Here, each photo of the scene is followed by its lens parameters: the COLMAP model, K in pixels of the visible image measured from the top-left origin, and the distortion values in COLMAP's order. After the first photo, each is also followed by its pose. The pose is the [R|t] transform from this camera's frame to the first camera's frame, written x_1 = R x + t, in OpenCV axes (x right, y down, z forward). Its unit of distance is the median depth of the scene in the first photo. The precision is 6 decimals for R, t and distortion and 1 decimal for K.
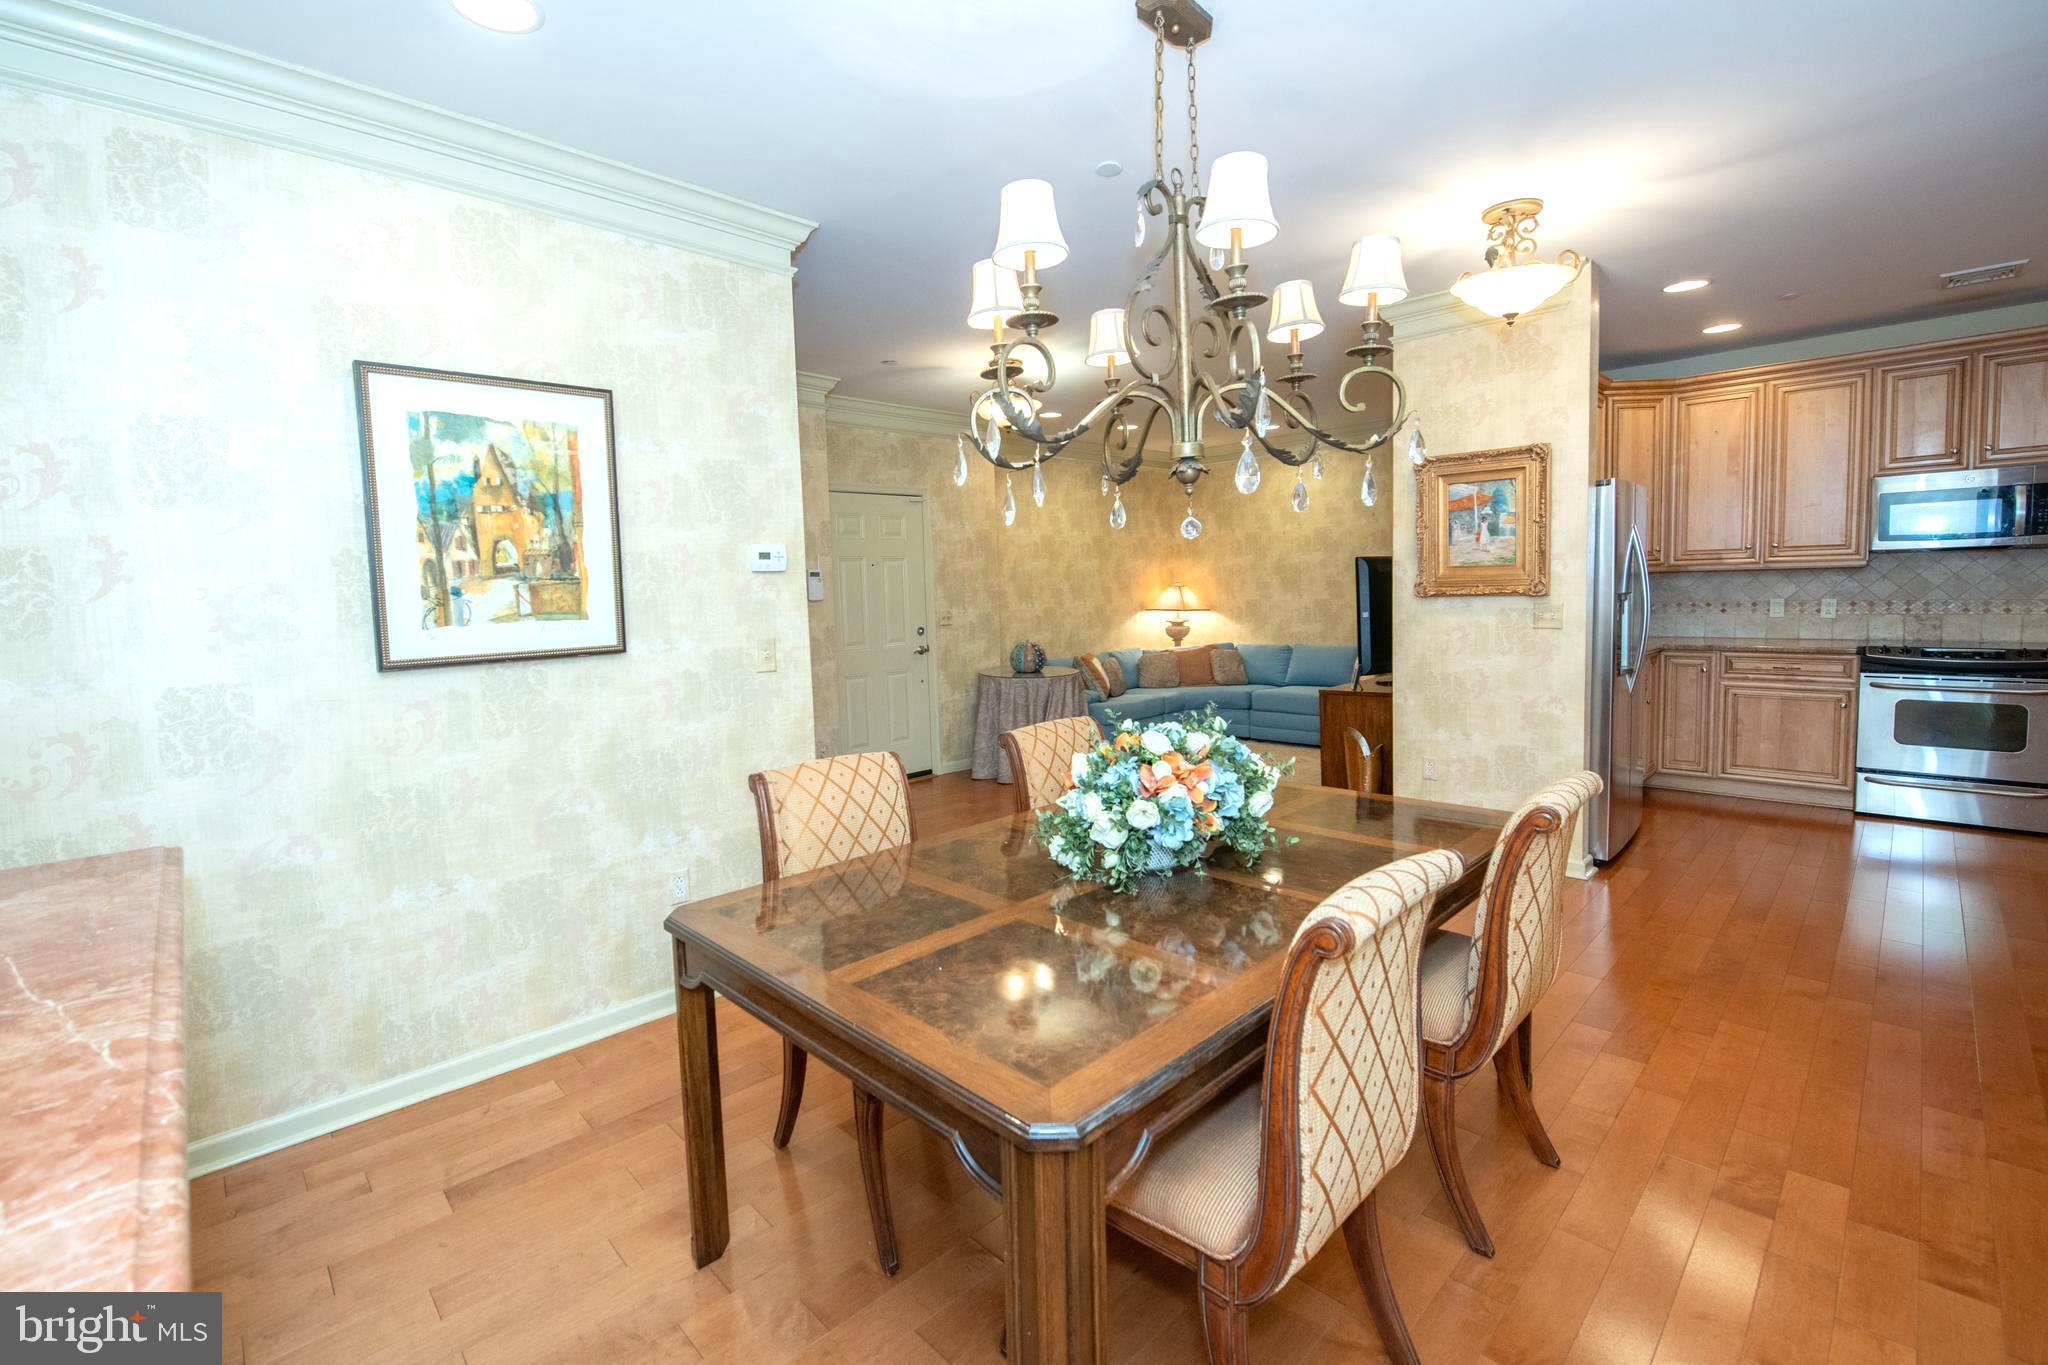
lens RADIAL K [[855.5, 0, 1022.0], [0, 855.5, 644.5], [0, 0, 1]] dist [-0.013488, -0.000501]
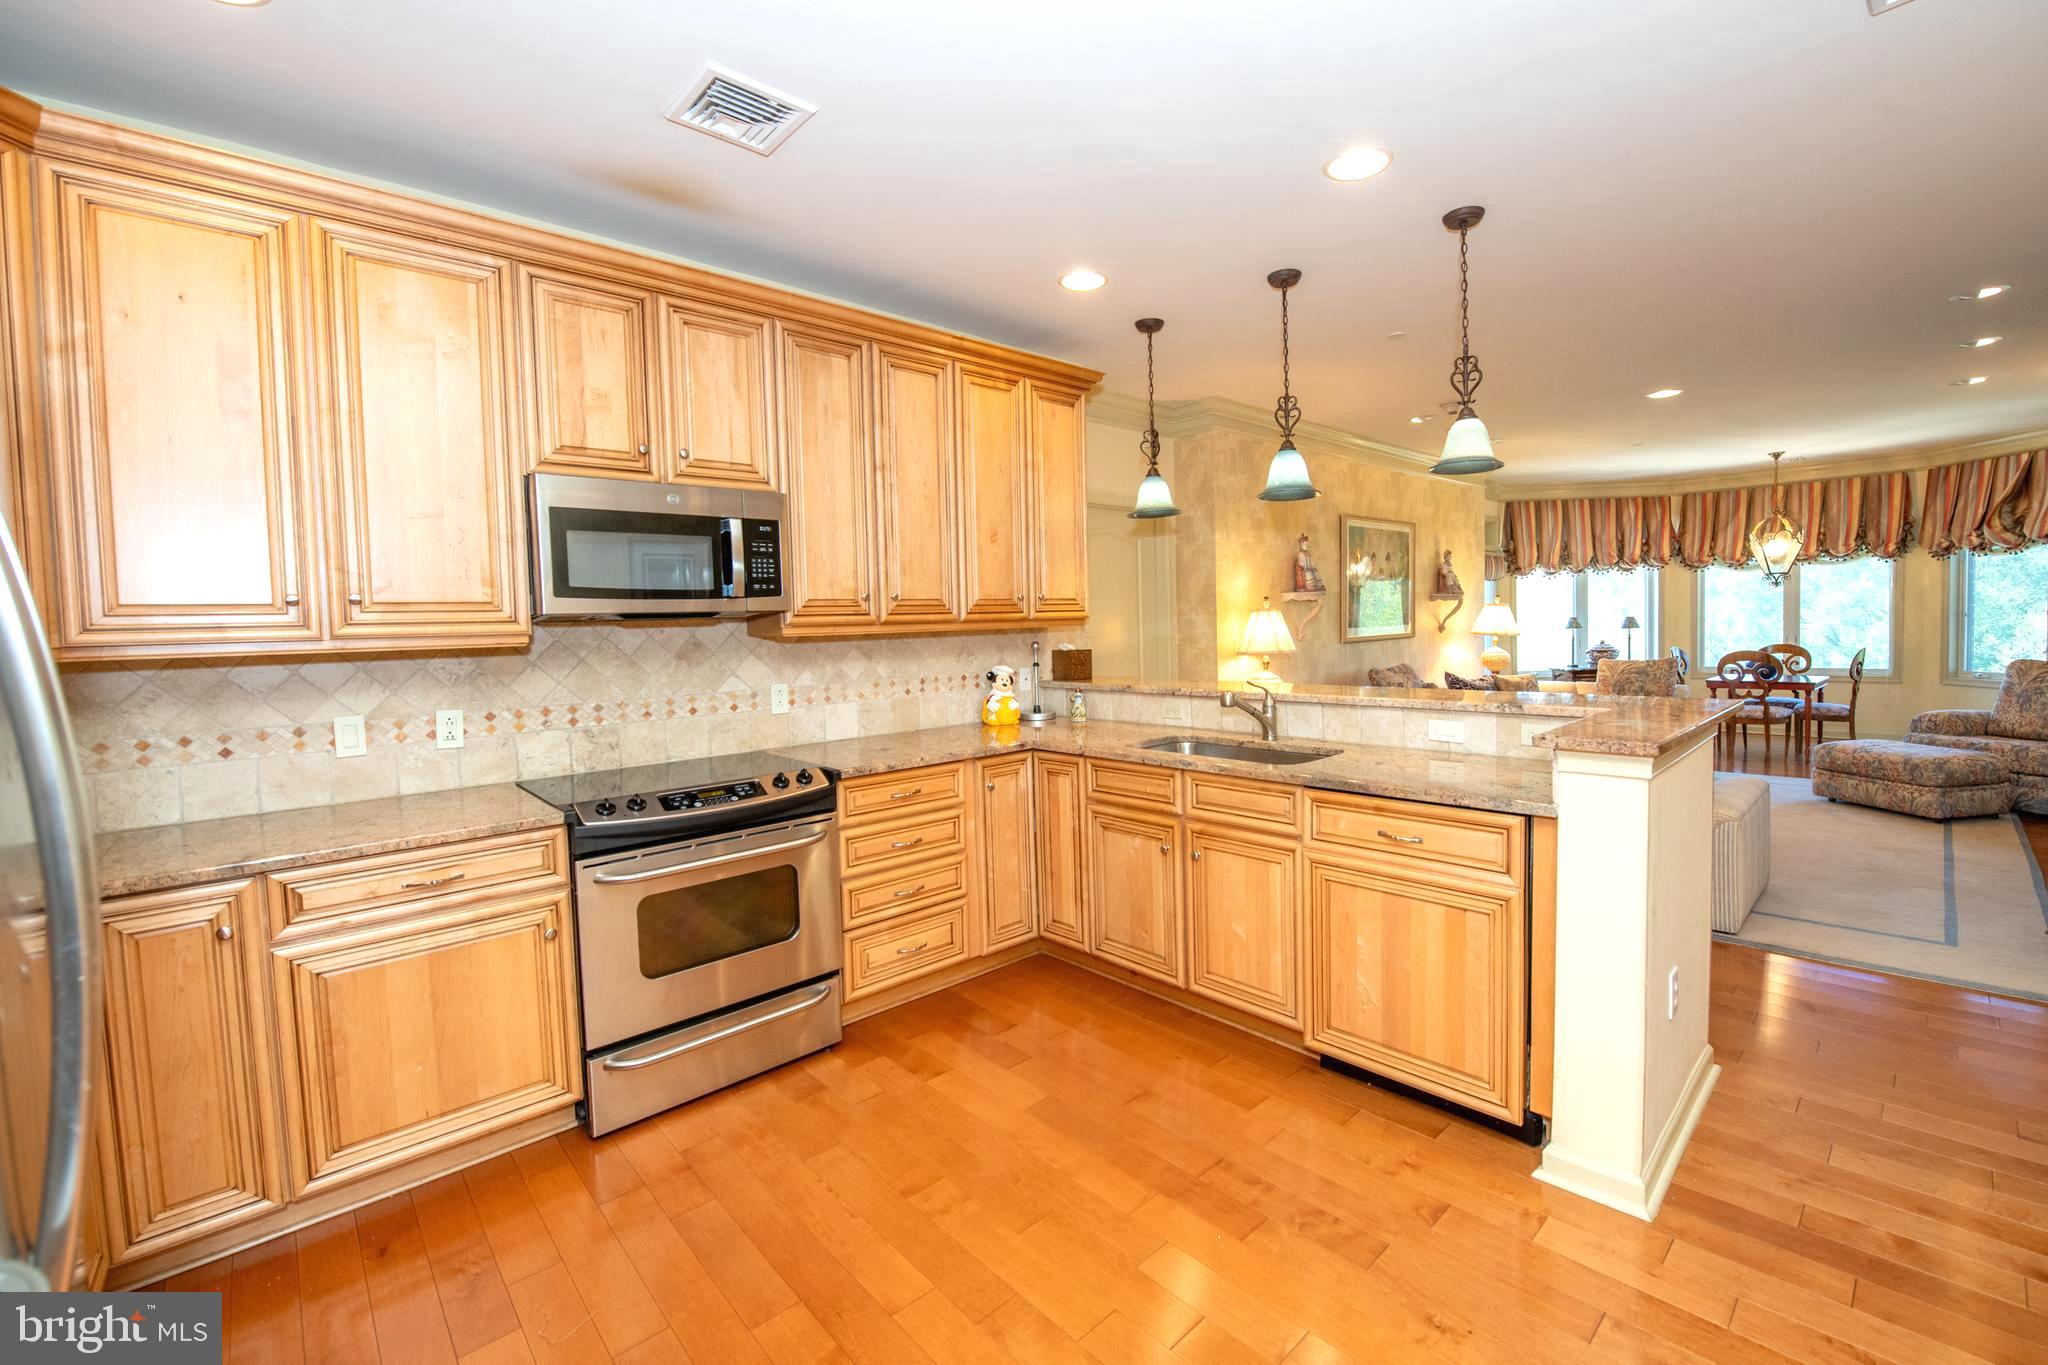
lens RADIAL K [[858.1, 0, 1070.2], [0, 858.1, 658.3], [0, 0, 1]] dist [-0.017511, -0.001519]
pose [[0.002695, -0.023543, 0.999719, 0.052489], [0.090701, 0.995608, 0.023201, -0.007365], [-0.995875, 0.090613, 0.004819, 0.073116]]
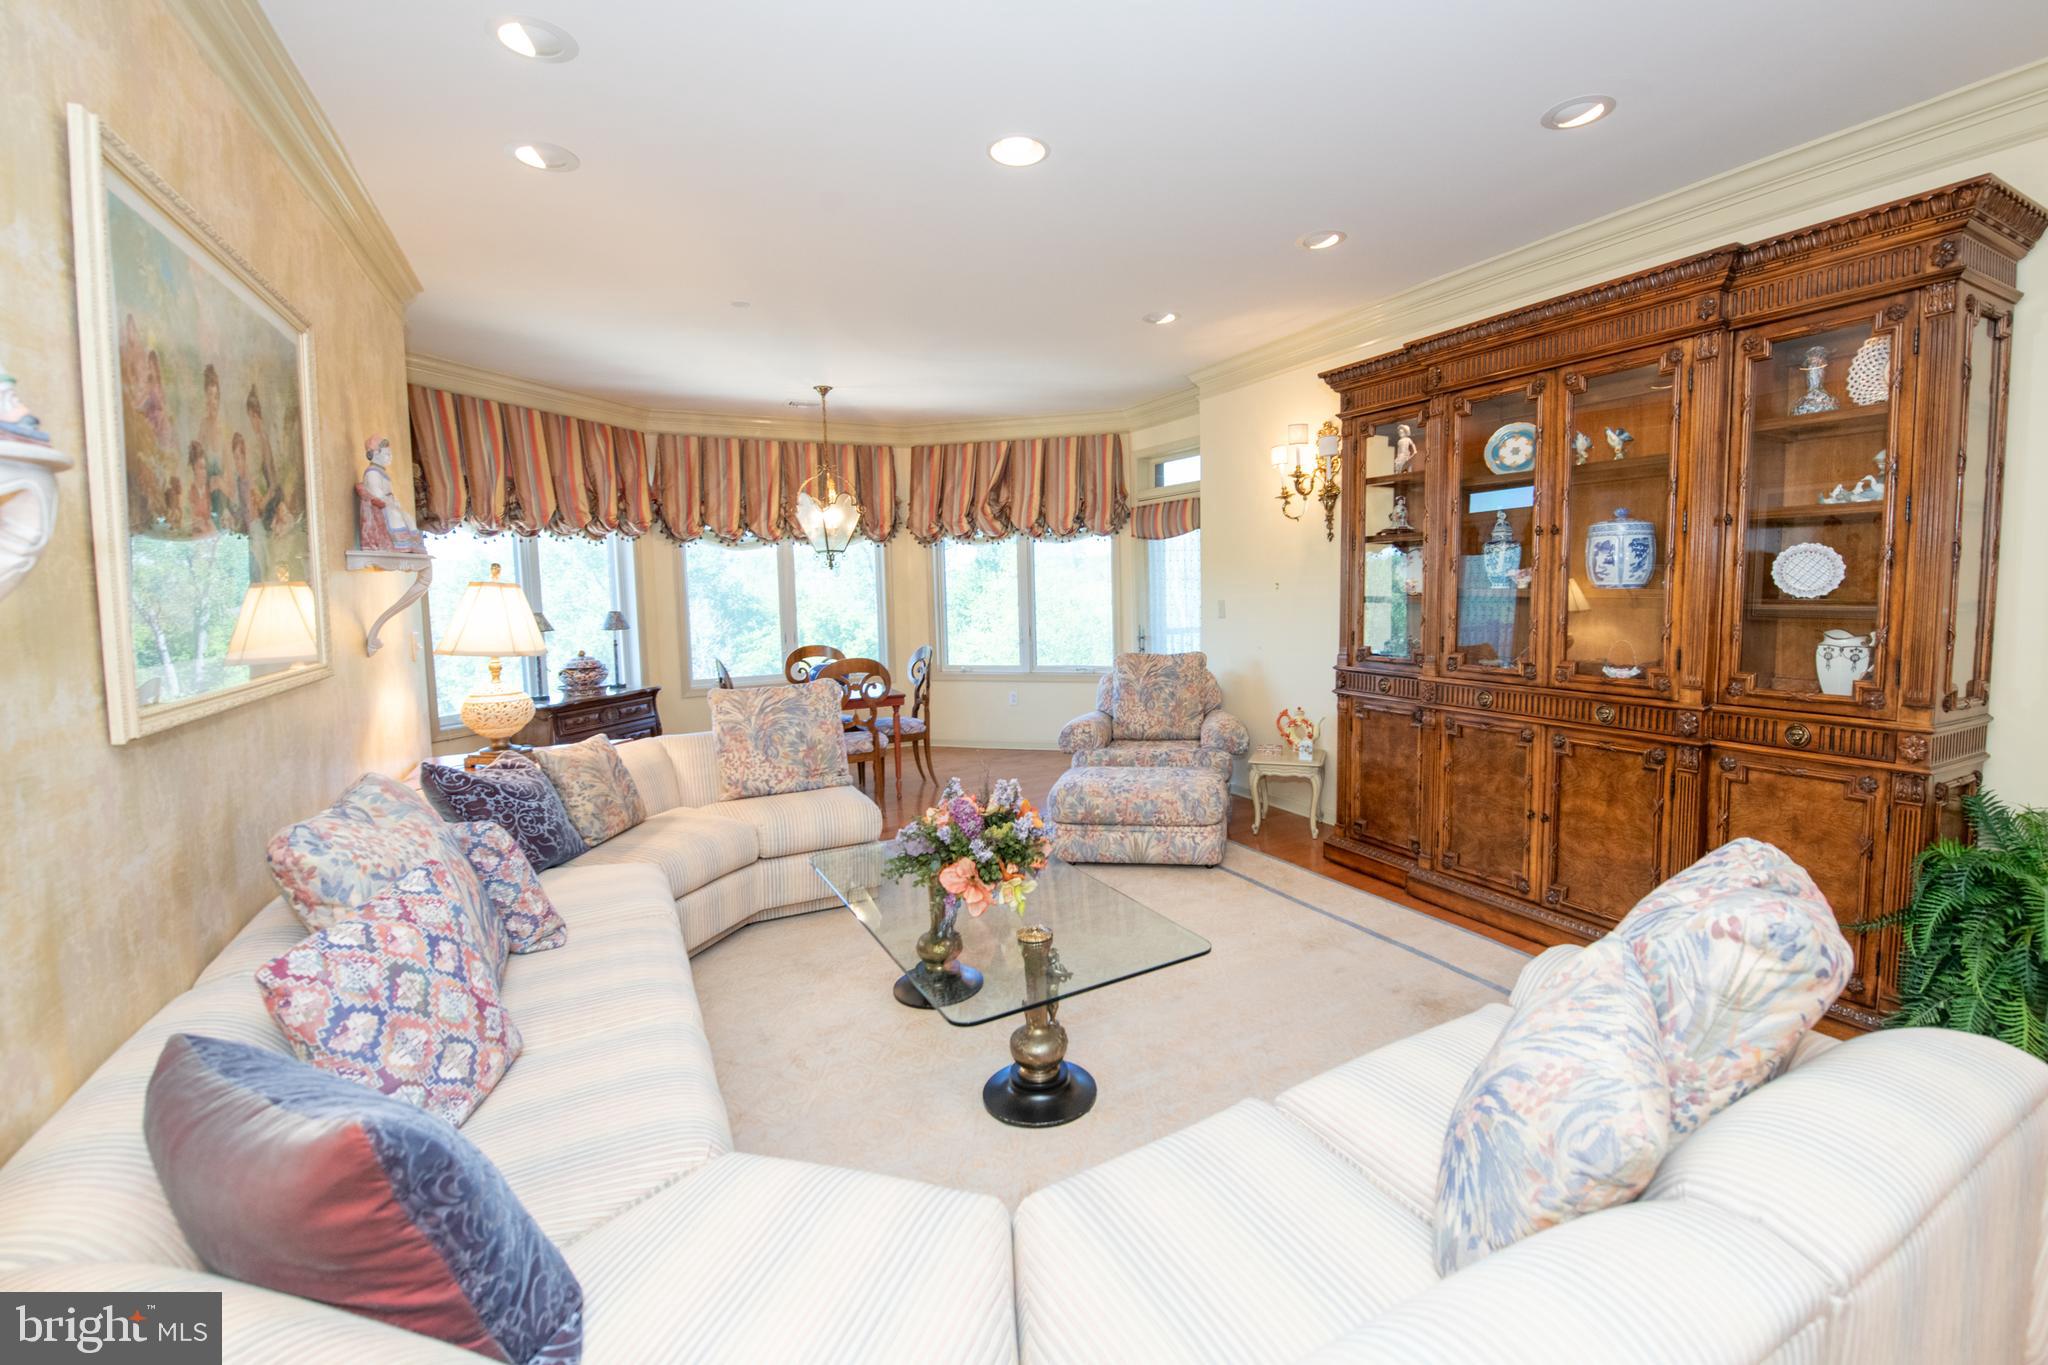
lens RADIAL K [[858.1, 0, 1064.4], [0, 858.1, 660.8], [0, 0, 1]] dist [-0.017511, -0.001519]
pose [[-0.964048, 0.014791, 0.265316, 0.157566], [0.054227, 0.988389, 0.141936, -0.007652], [-0.260136, 0.151221, -0.953657, 0.046720]]
